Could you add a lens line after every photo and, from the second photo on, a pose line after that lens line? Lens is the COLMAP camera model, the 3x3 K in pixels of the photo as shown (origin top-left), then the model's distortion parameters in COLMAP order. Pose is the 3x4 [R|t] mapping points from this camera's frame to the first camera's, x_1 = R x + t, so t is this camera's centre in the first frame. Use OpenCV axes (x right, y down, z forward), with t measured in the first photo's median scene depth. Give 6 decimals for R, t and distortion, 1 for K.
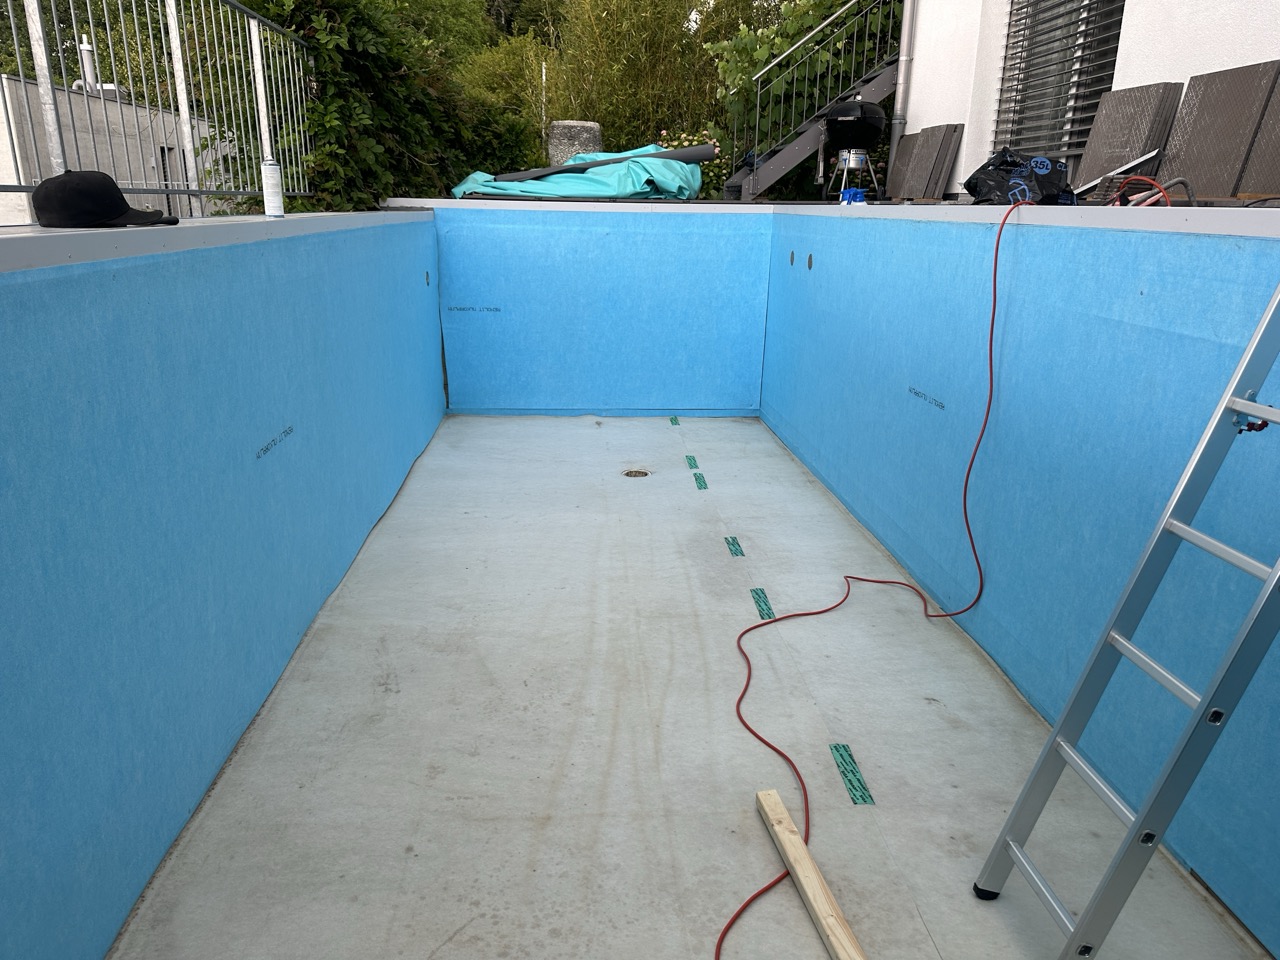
lens RADIAL K [[909.1, 0, 638.2], [0, 909.1, 481.5], [0, 0, 1]] dist [0.010298, -0.016069]
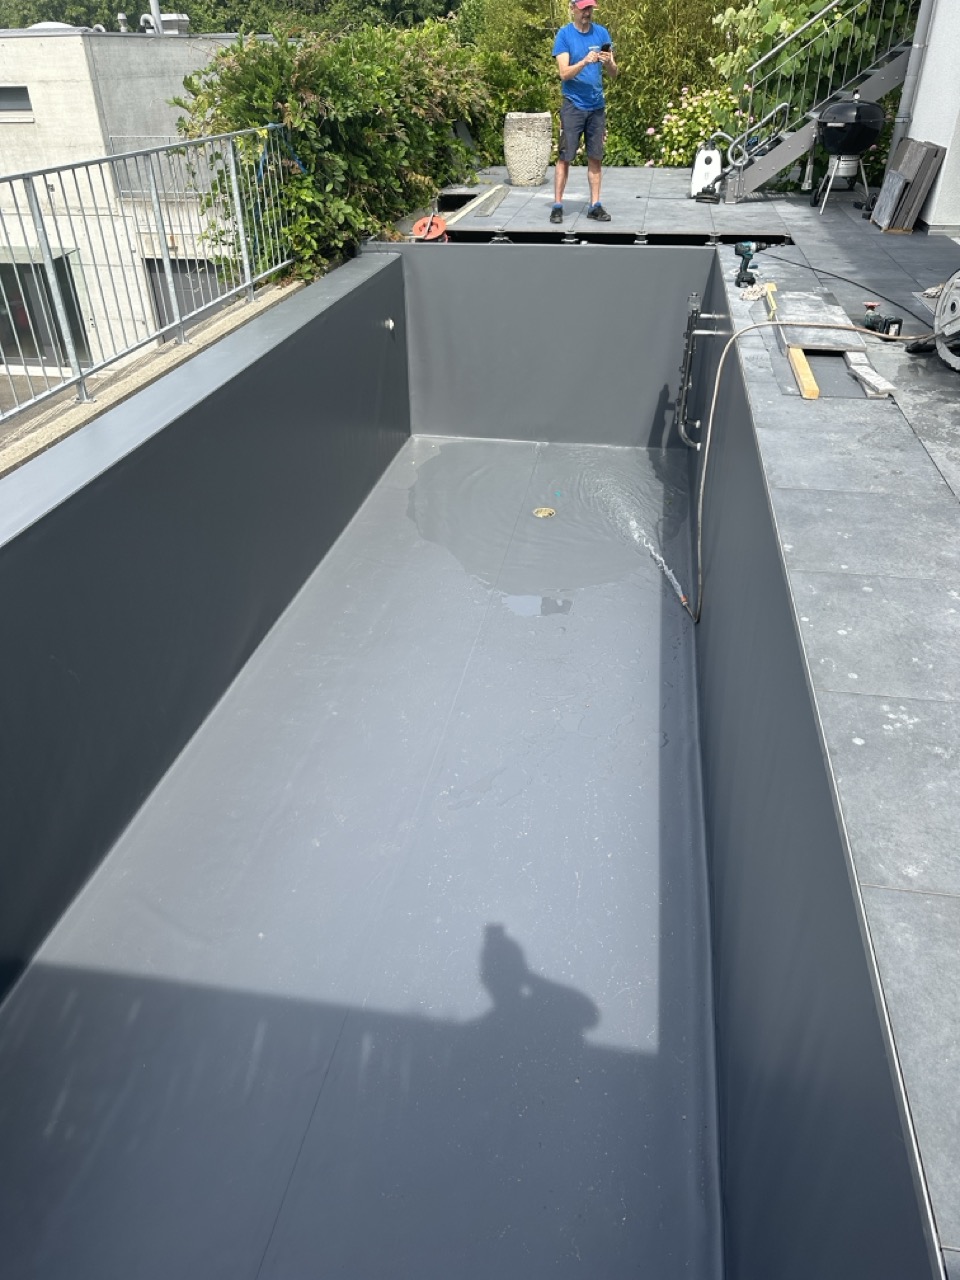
lens RADIAL K [[909.1, 0, 467.5], [0, 909.1, 647.3], [0, 0, 1]] dist [0.010298, -0.016069]
pose [[0.965985, 0.117911, -0.230150, 0.133457], [-0.049599, 0.957953, 0.282605, -0.118847], [0.253795, -0.261577, 0.931217, -0.124109]]
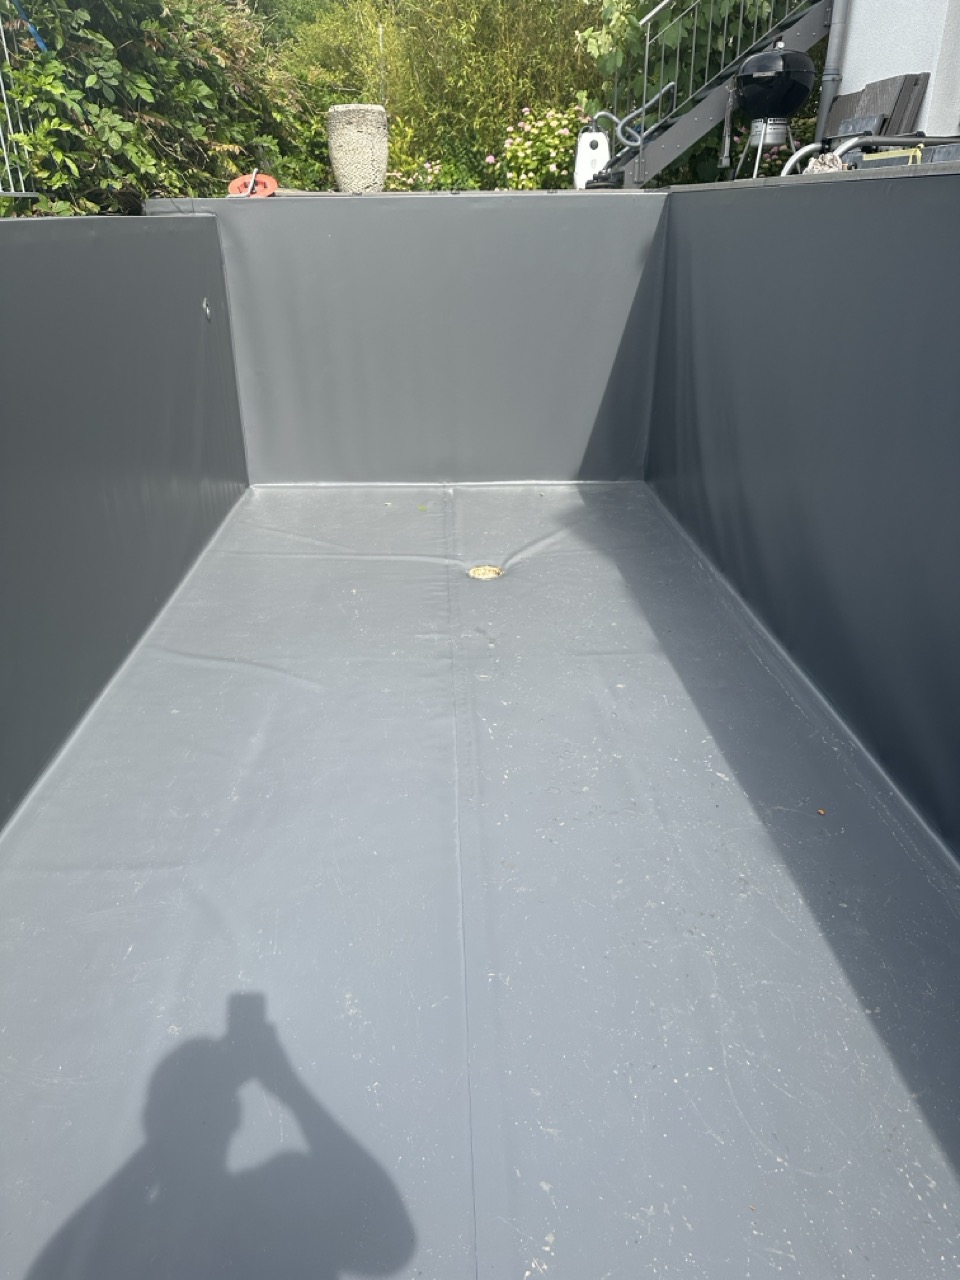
lens RADIAL K [[909.1, 0, 473.4], [0, 909.1, 633.6], [0, 0, 1]] dist [0.010298, -0.016069]
pose [[0.999247, -0.008914, -0.037768, 0.010245], [0.014097, 0.990152, 0.139284, -0.043513], [0.036154, -0.139711, 0.989532, 0.166455]]
